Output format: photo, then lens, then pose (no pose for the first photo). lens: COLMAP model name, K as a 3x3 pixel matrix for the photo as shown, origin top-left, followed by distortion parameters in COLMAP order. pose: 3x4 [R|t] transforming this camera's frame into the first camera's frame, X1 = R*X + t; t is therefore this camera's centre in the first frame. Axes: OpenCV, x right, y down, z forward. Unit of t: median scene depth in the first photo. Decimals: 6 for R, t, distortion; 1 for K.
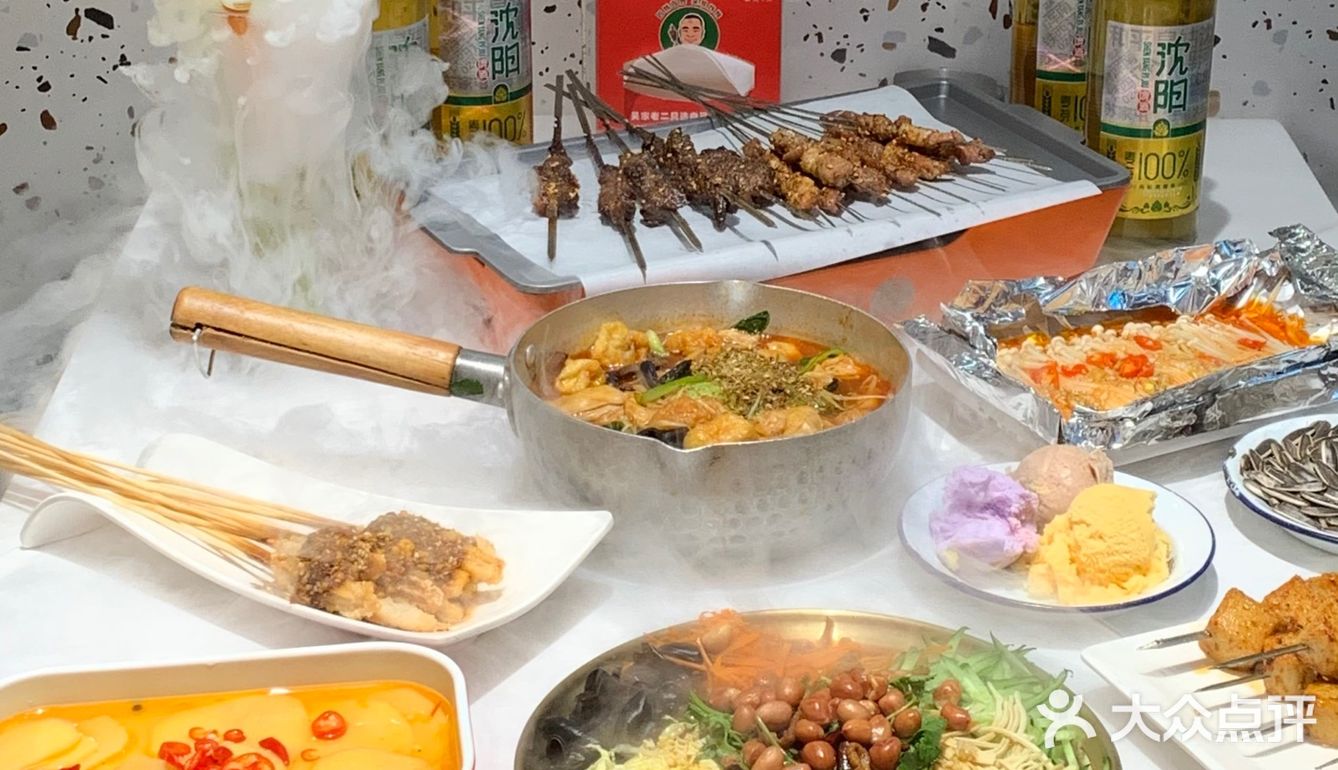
lens RADIAL K [[2255.9, 0, 669.0], [0, 2255.9, 385.0], [0, 0, 1]] dist [-0.042526, -0.034977]
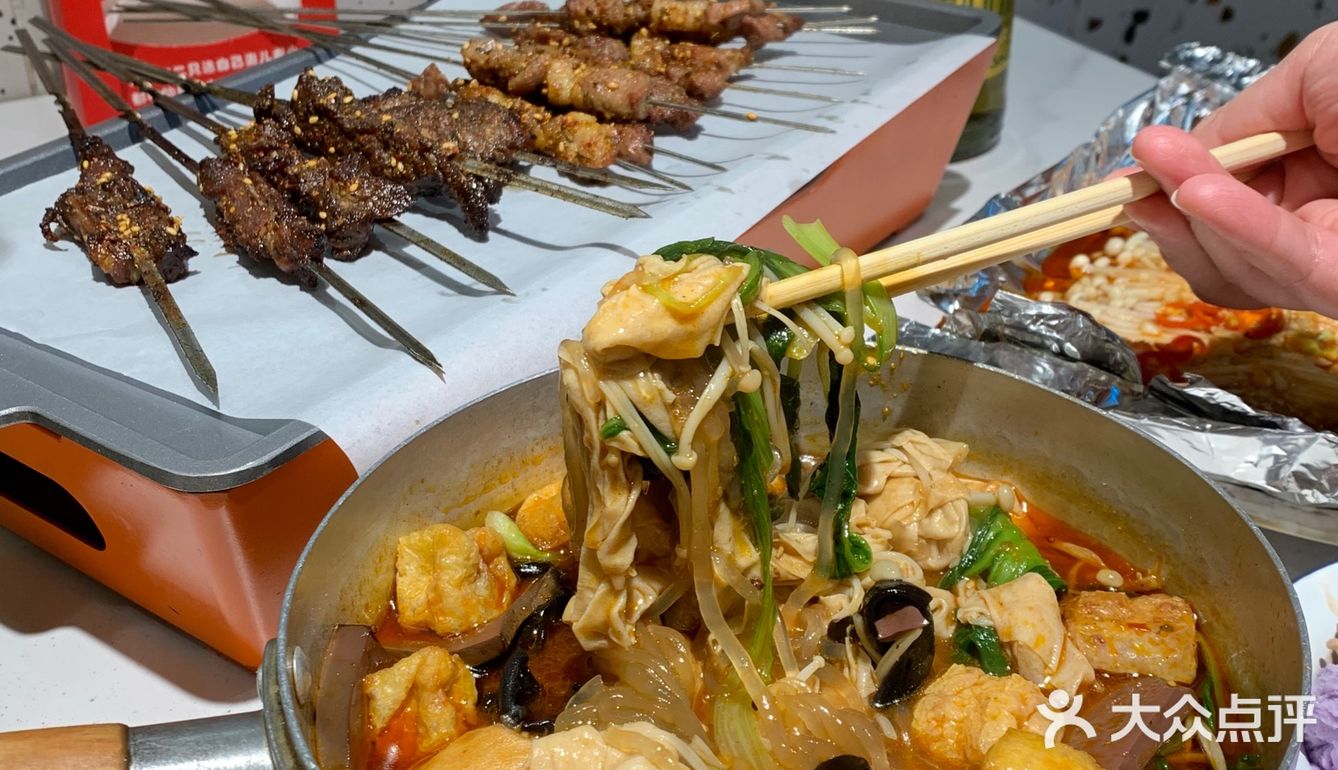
lens RADIAL K [[1497.9, 0, 669.0], [0, 1497.9, 385.0], [0, 0, 1]] dist [0.143208, -0.501814]
pose [[0.892621, -0.254429, 0.372149, -0.079726], [0.216135, 0.965982, 0.142004, -0.076050], [-0.395619, -0.046322, 0.917246, 0.650500]]
